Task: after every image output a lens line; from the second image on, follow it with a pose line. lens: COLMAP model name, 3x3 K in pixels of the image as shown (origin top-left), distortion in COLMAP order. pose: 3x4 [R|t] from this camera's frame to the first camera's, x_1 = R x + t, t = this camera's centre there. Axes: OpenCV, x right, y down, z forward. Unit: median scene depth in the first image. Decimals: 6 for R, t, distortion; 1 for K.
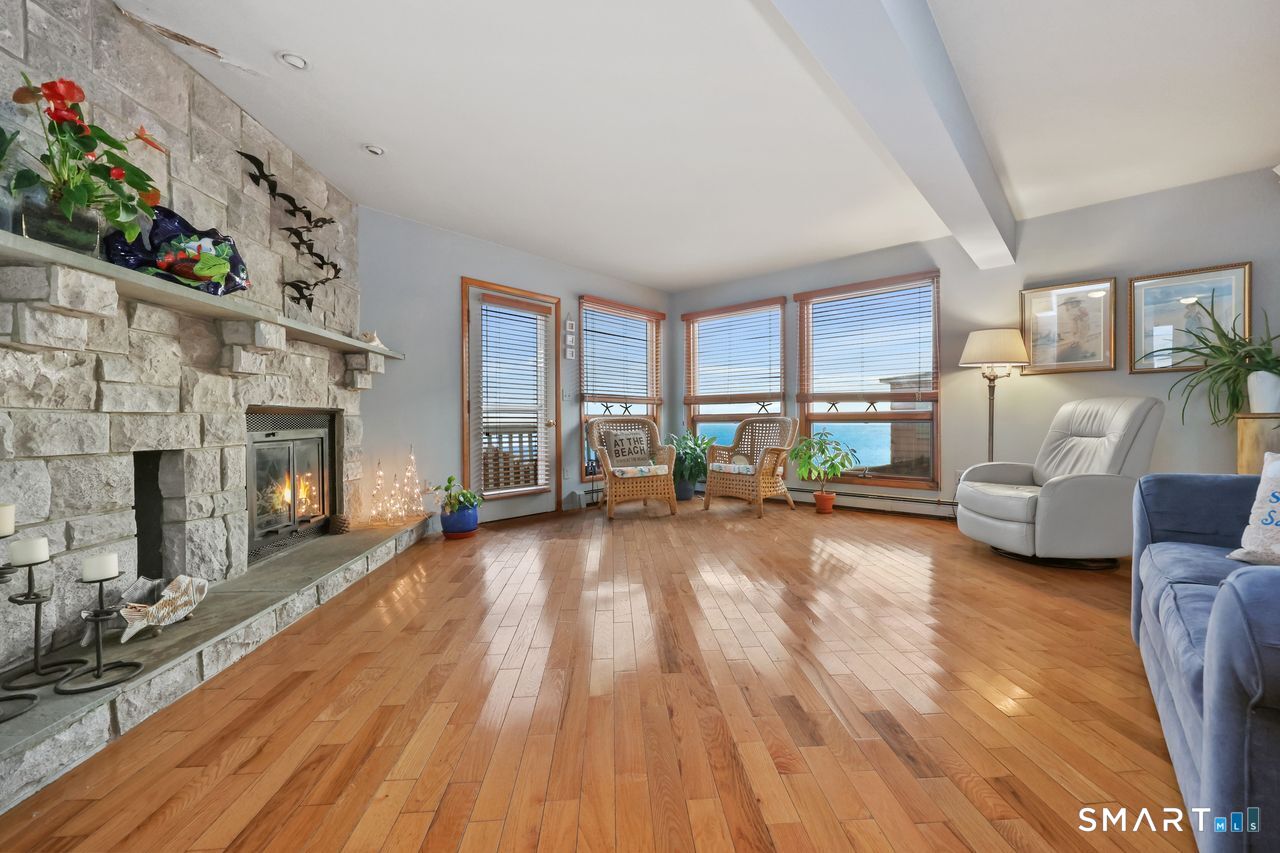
lens RADIAL K [[519.7, 0, 644.8], [0, 519.7, 422.2], [0, 0, 1]] dist [-0.001768, -0.000026]
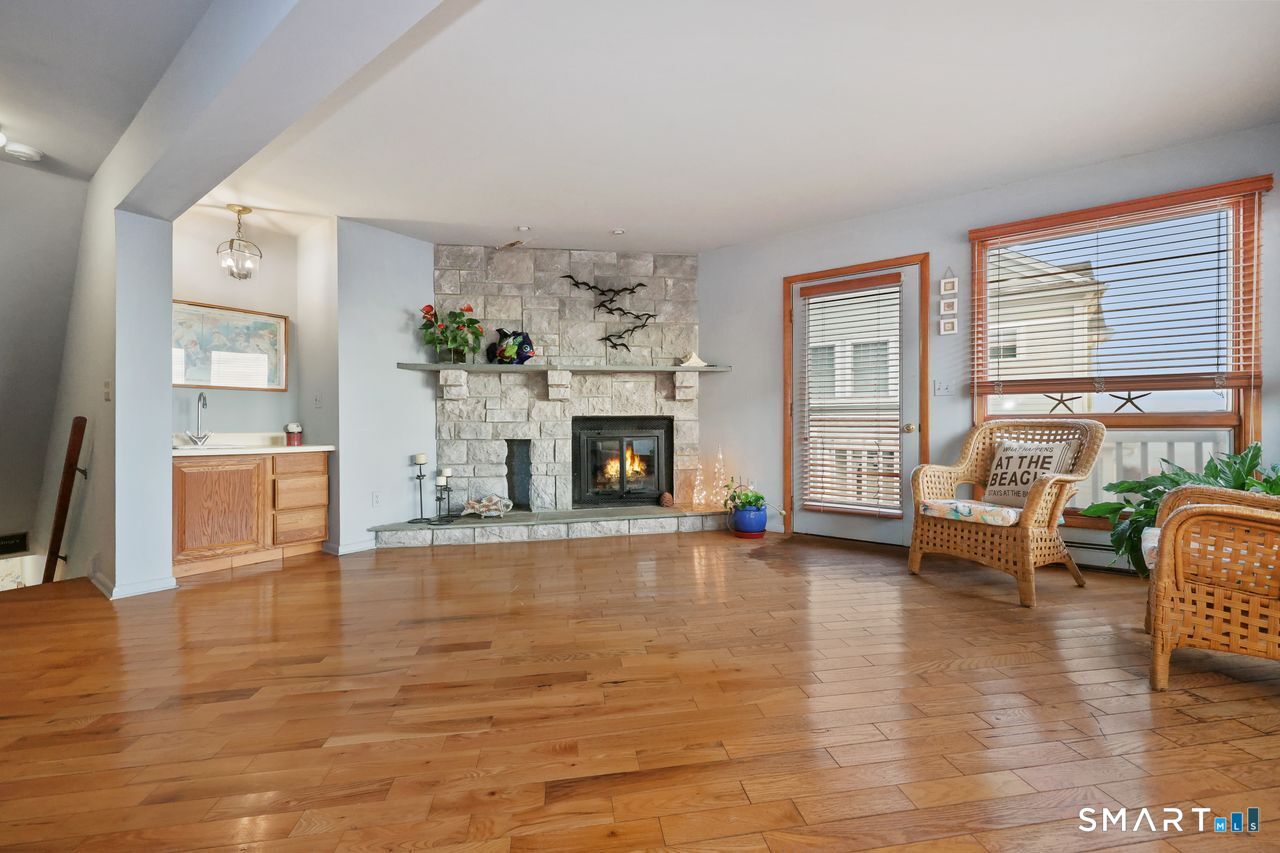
lens RADIAL K [[519.7, 0, 644.8], [0, 519.7, 422.2], [0, 0, 1]] dist [-0.001768, -0.000026]
pose [[0.082137, 0.001997, -0.996619, 1.002719], [0.002010, 0.999996, 0.002169, -0.015506], [0.996619, -0.002182, 0.082132, 1.083217]]
